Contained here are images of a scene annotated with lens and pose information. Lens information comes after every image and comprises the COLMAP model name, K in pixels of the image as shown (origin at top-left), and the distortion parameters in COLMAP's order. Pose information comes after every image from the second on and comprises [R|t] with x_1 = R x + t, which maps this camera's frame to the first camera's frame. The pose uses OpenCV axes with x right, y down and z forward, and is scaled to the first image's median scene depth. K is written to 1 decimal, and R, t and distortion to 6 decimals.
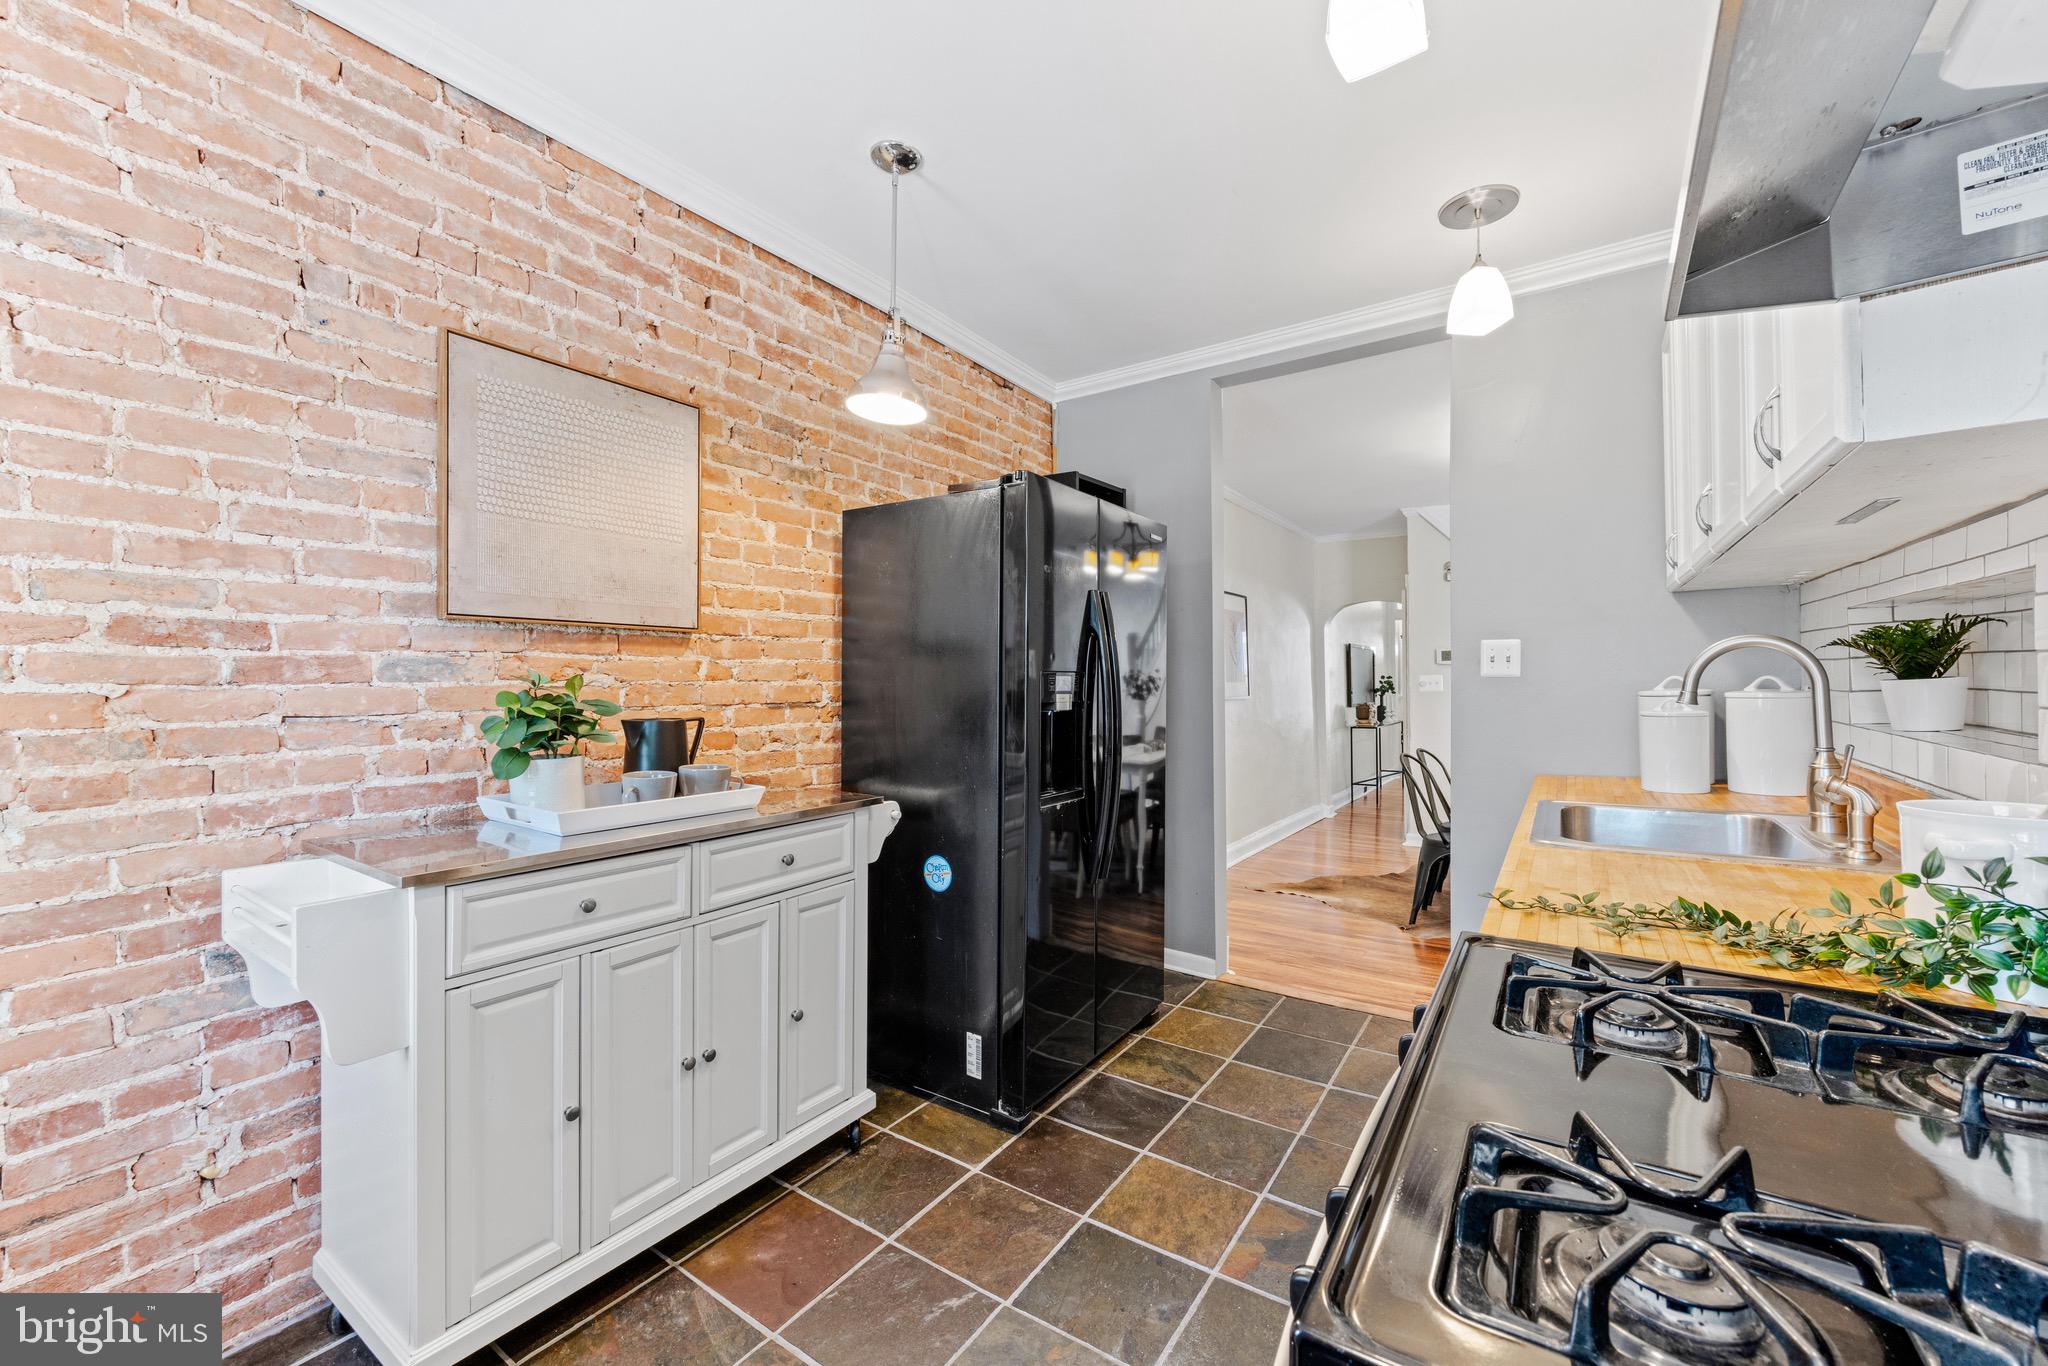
lens RADIAL K [[818.8, 0, 1029.0], [0, 818.8, 680.5], [0, 0, 1]] dist [-0.002204, -0.000233]
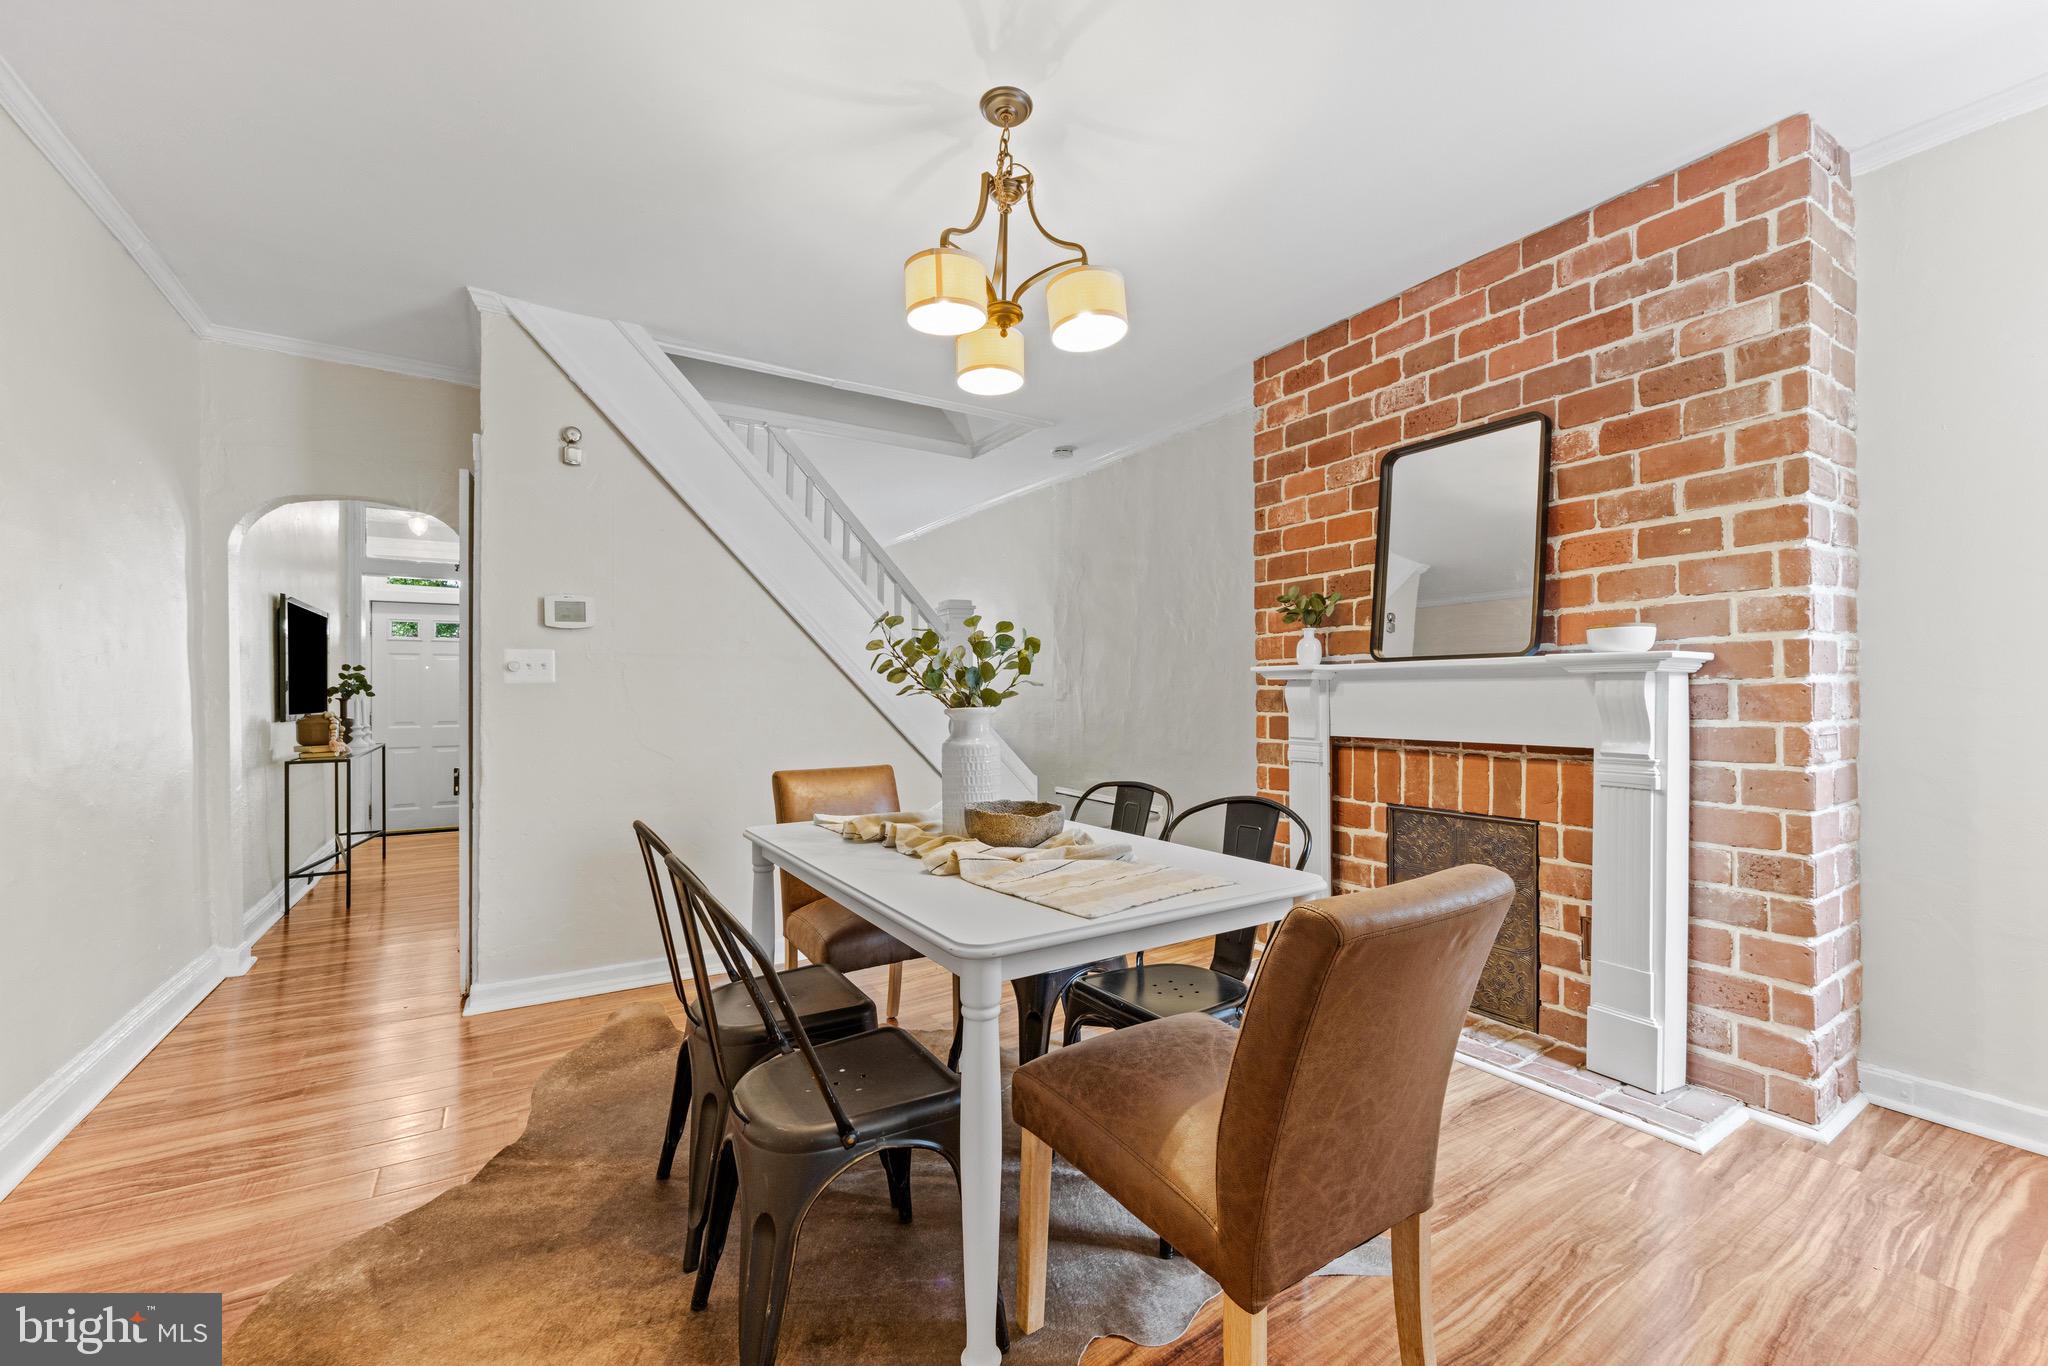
lens RADIAL K [[818.8, 0, 1047.2], [0, 818.8, 686.1], [0, 0, 1]] dist [-0.002204, -0.000233]
pose [[0.390052, 0.015893, 0.920656, 0.435471], [-0.007121, 0.999873, -0.014244, 0.056040], [-0.920765, -0.001000, 0.390115, 1.430556]]
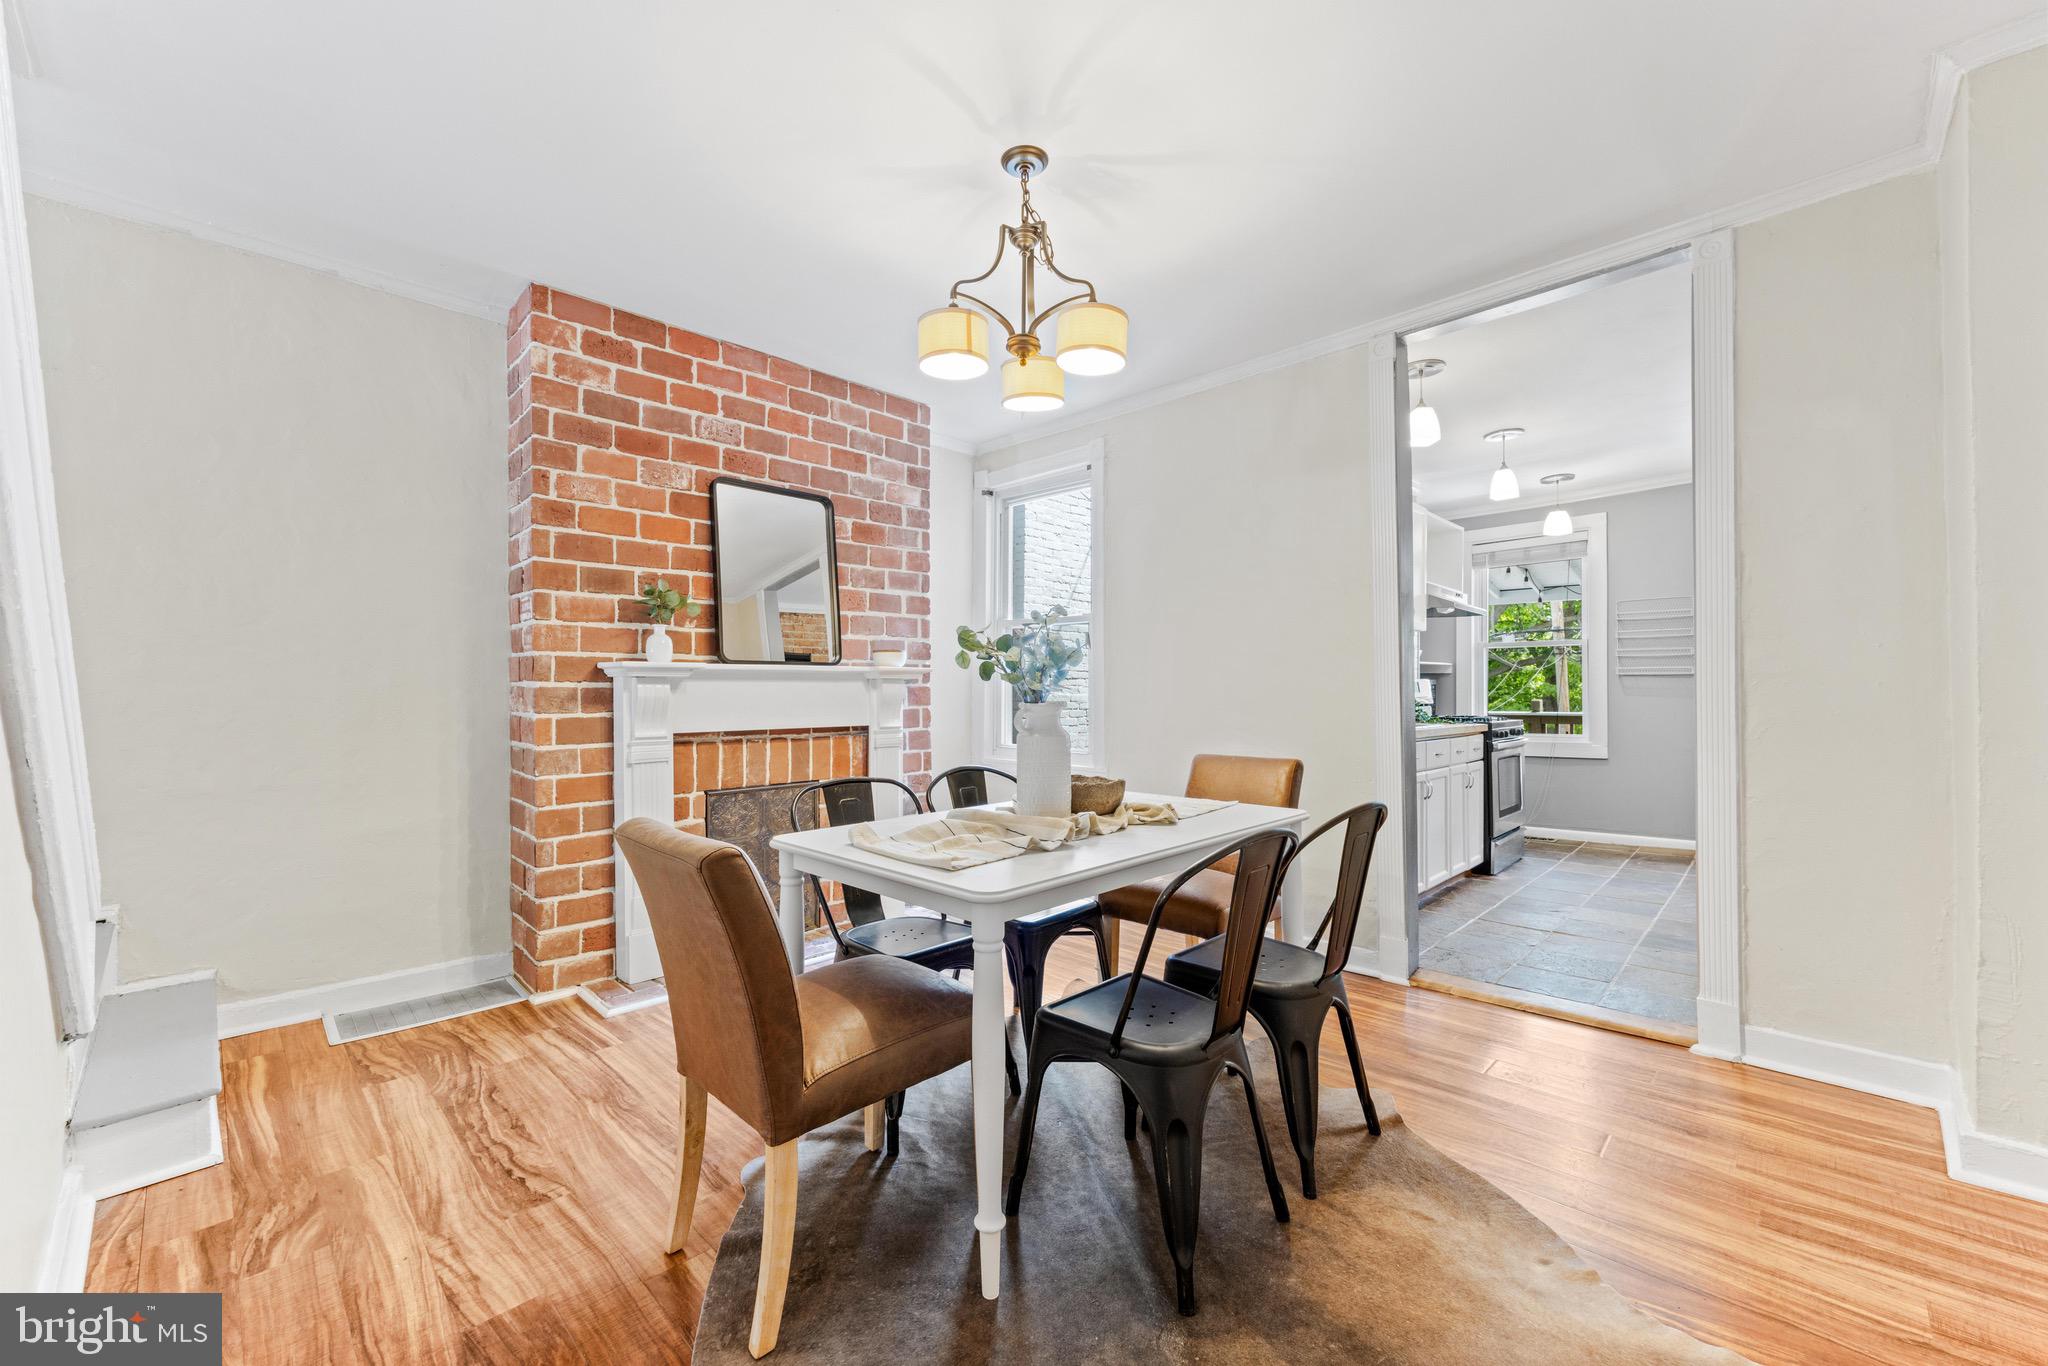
lens RADIAL K [[818.8, 0, 1002.9], [0, 818.8, 682.7], [0, 0, 1]] dist [-0.002204, -0.000233]
pose [[-0.980740, 0.014059, 0.194809, 1.065104], [0.010537, 0.999762, -0.019104, 0.063137], [-0.195032, -0.016684, -0.980655, 2.773209]]
